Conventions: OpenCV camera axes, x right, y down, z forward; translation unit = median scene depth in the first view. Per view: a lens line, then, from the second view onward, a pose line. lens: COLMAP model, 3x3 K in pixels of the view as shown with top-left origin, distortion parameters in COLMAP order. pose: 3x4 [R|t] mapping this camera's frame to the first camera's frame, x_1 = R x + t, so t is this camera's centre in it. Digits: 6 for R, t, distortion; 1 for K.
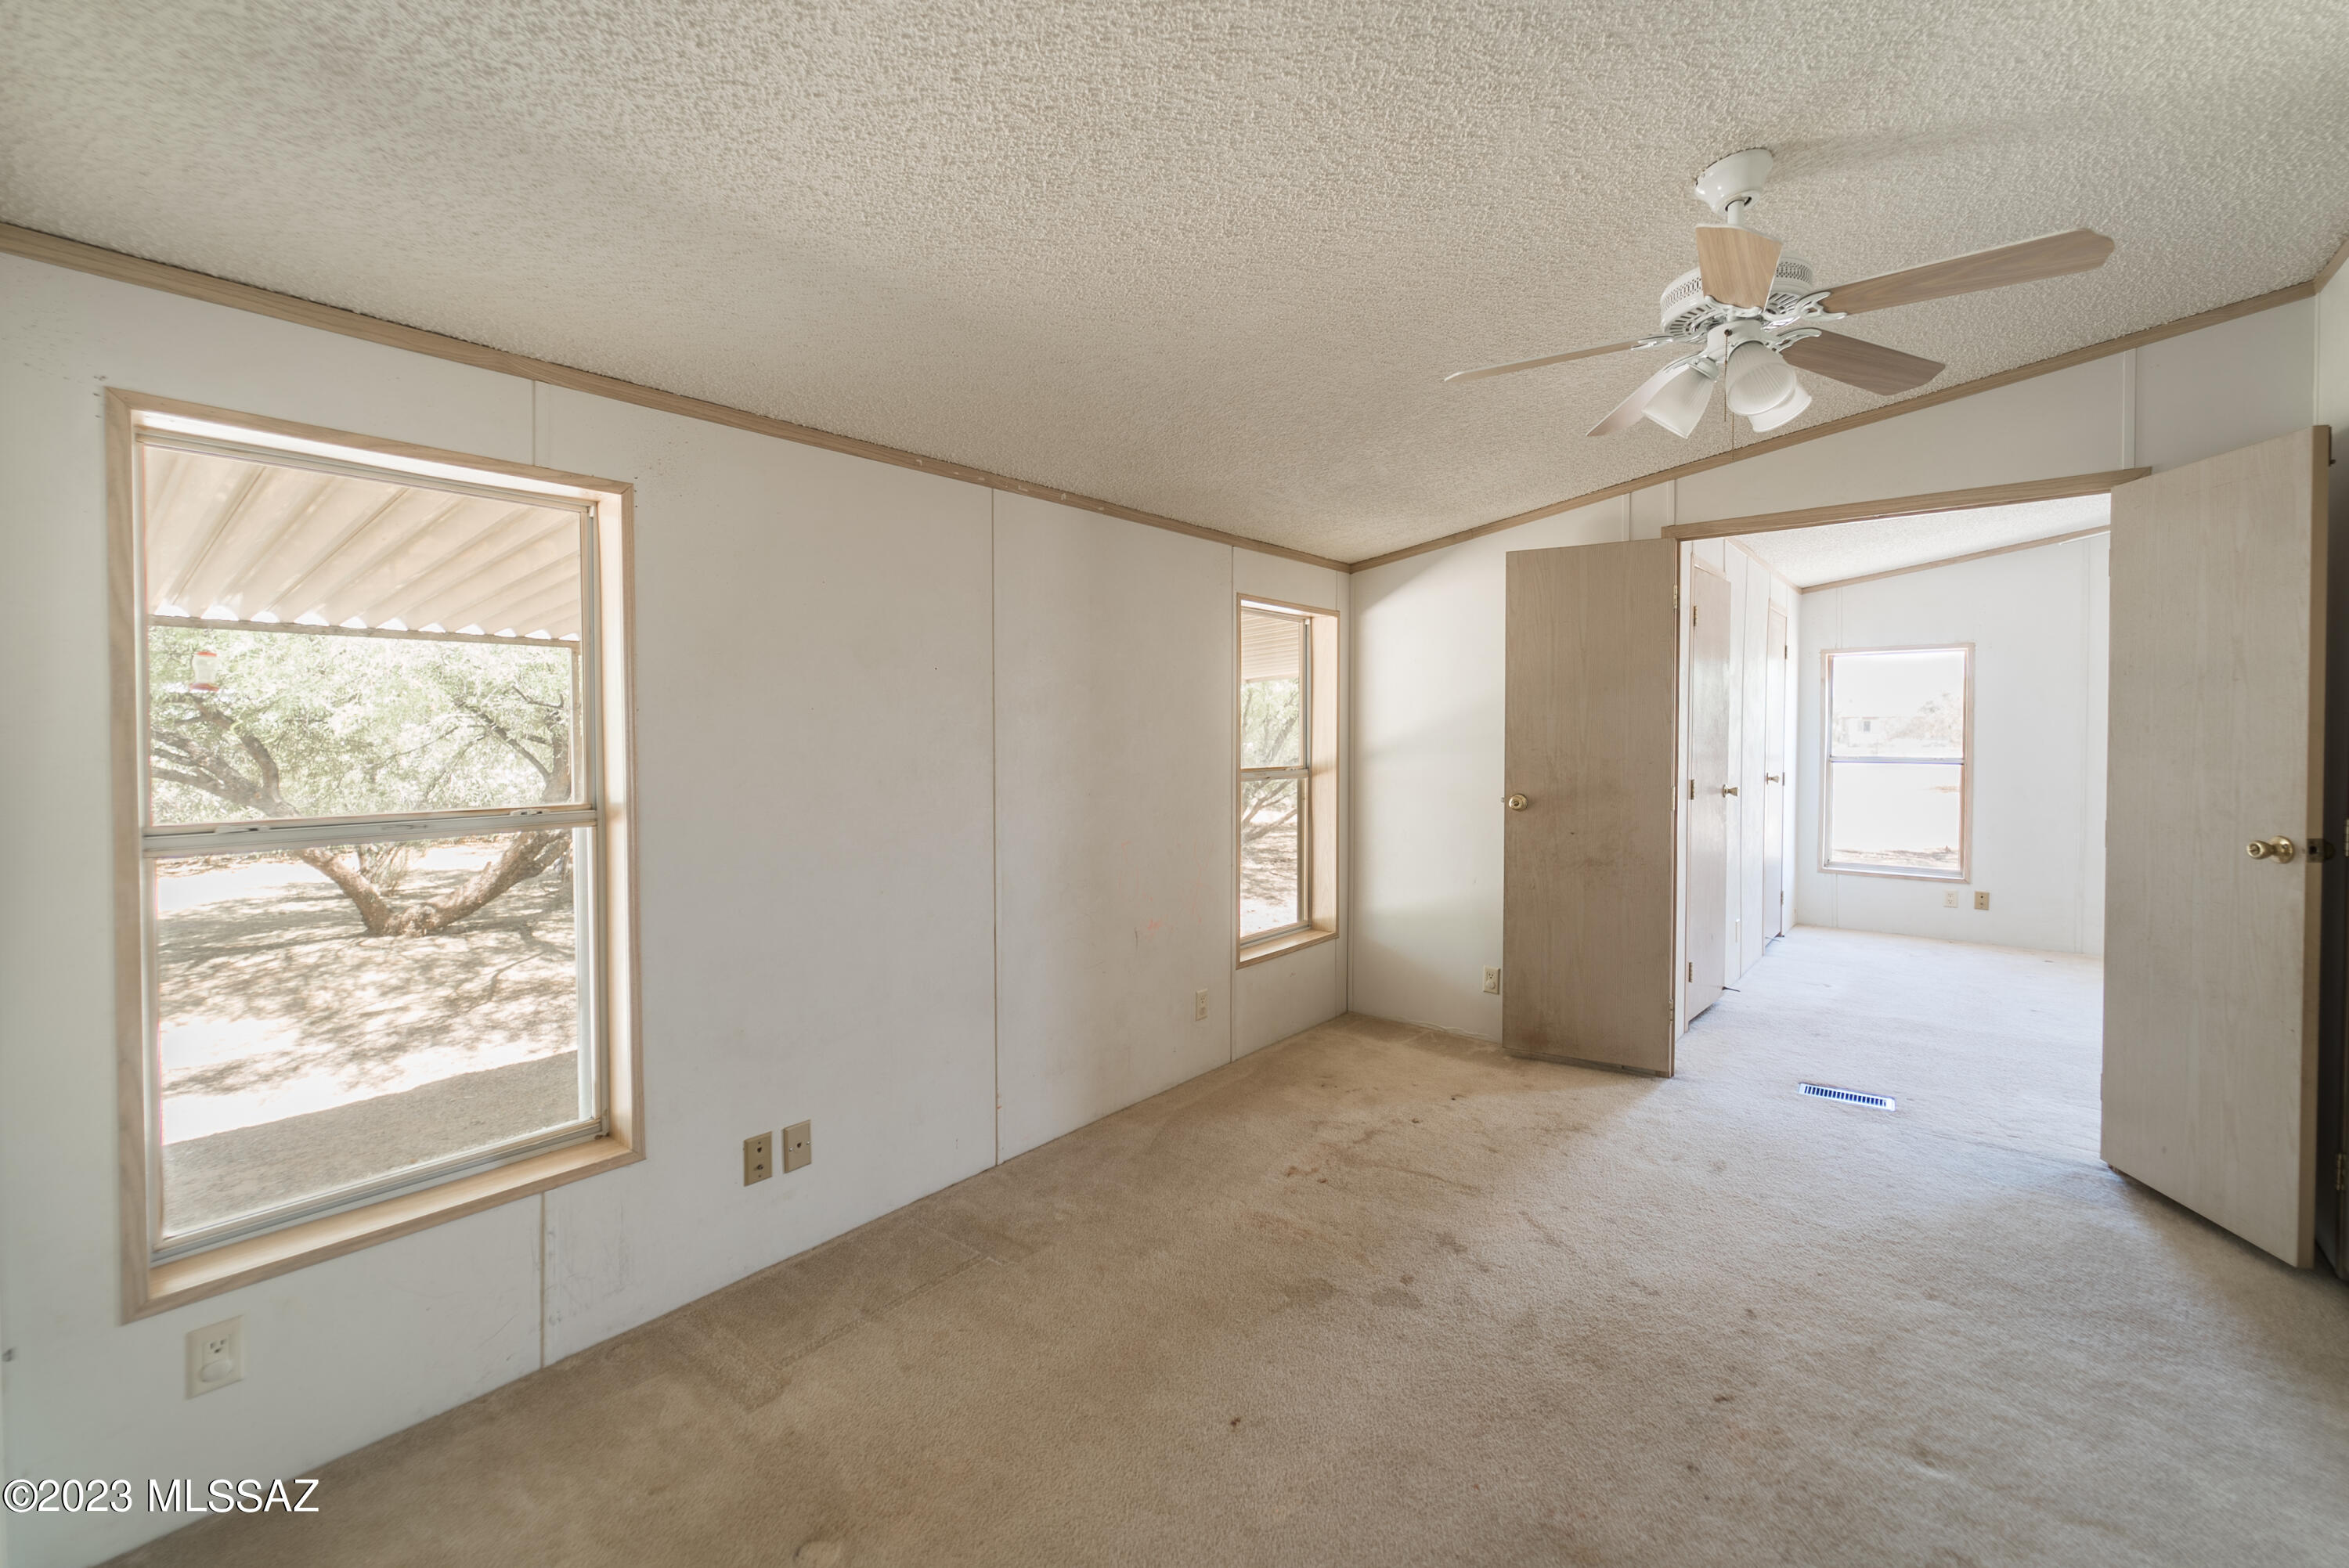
lens RADIAL K [[988.7, 0, 1172.5], [0, 988.7, 744.4], [0, 0, 1]] dist [-0.000375, -0.000321]
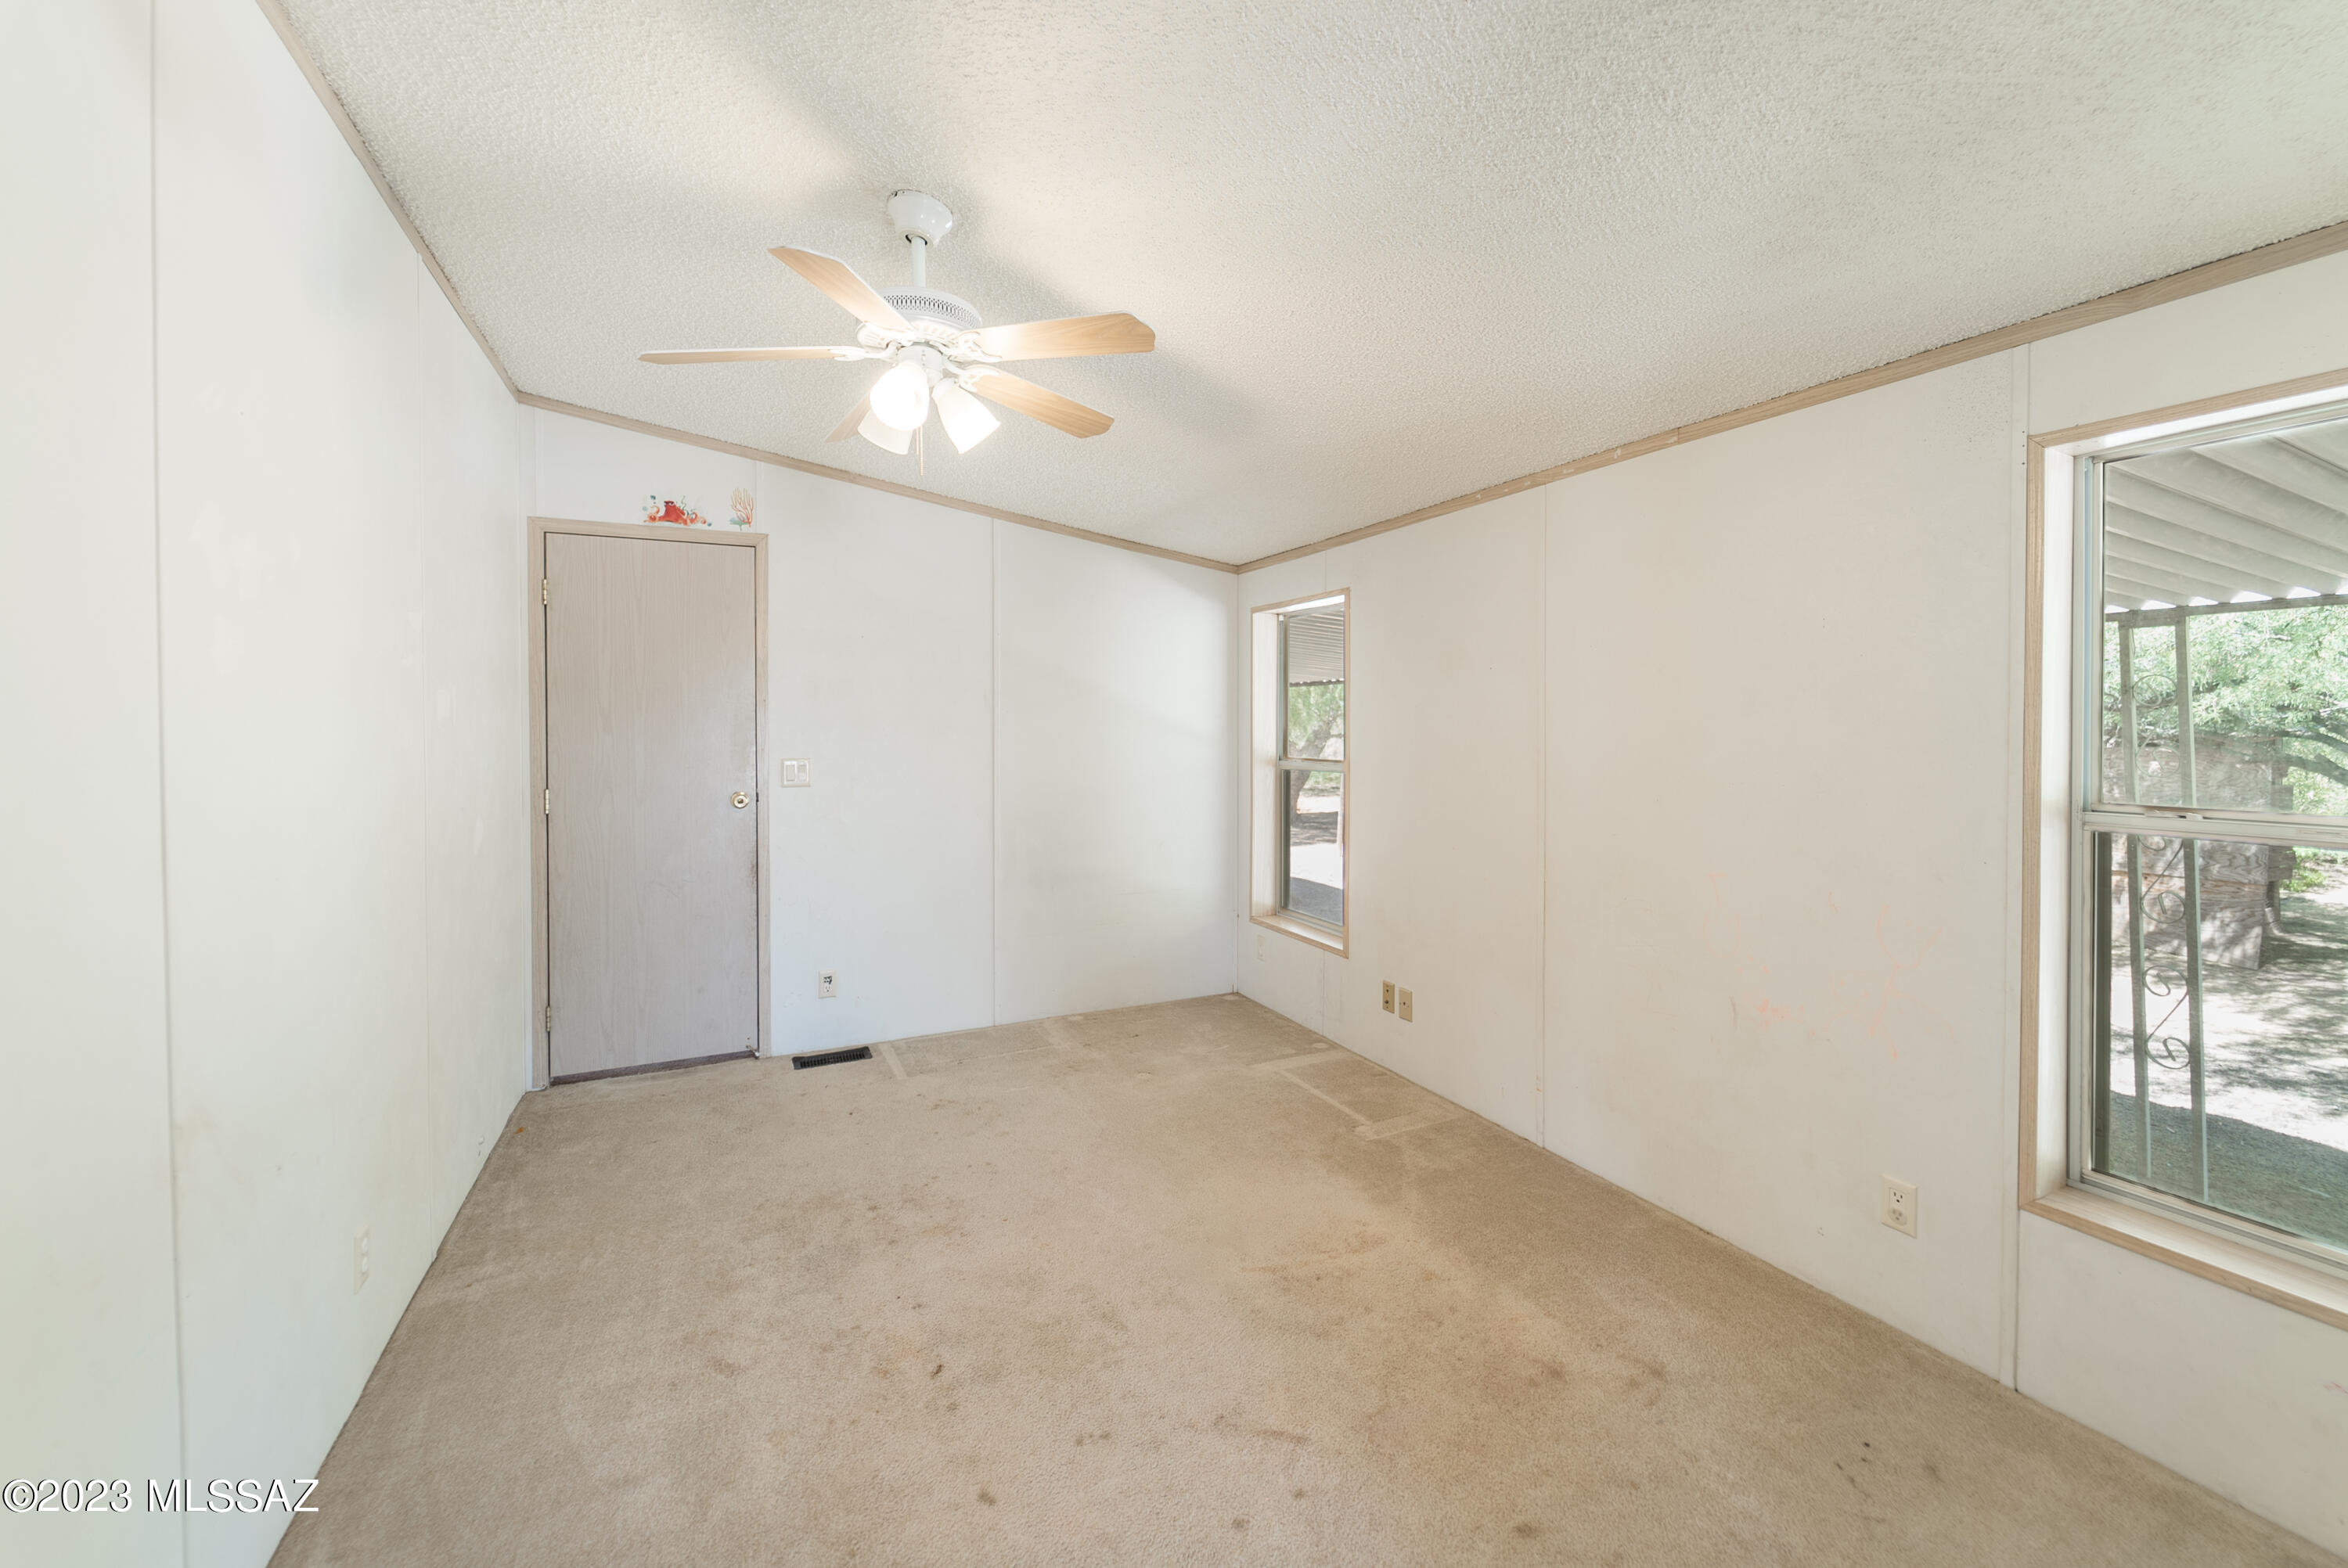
lens RADIAL K [[988.2, 0, 1172.0], [0, 988.2, 744.4], [0, 0, 1]] dist [-0.000375, -0.000321]
pose [[-0.443013, 0.021784, -0.896250, 1.266502], [-0.004772, 0.999633, 0.026655, -0.023751], [0.896502, 0.016085, -0.442747, 1.551777]]
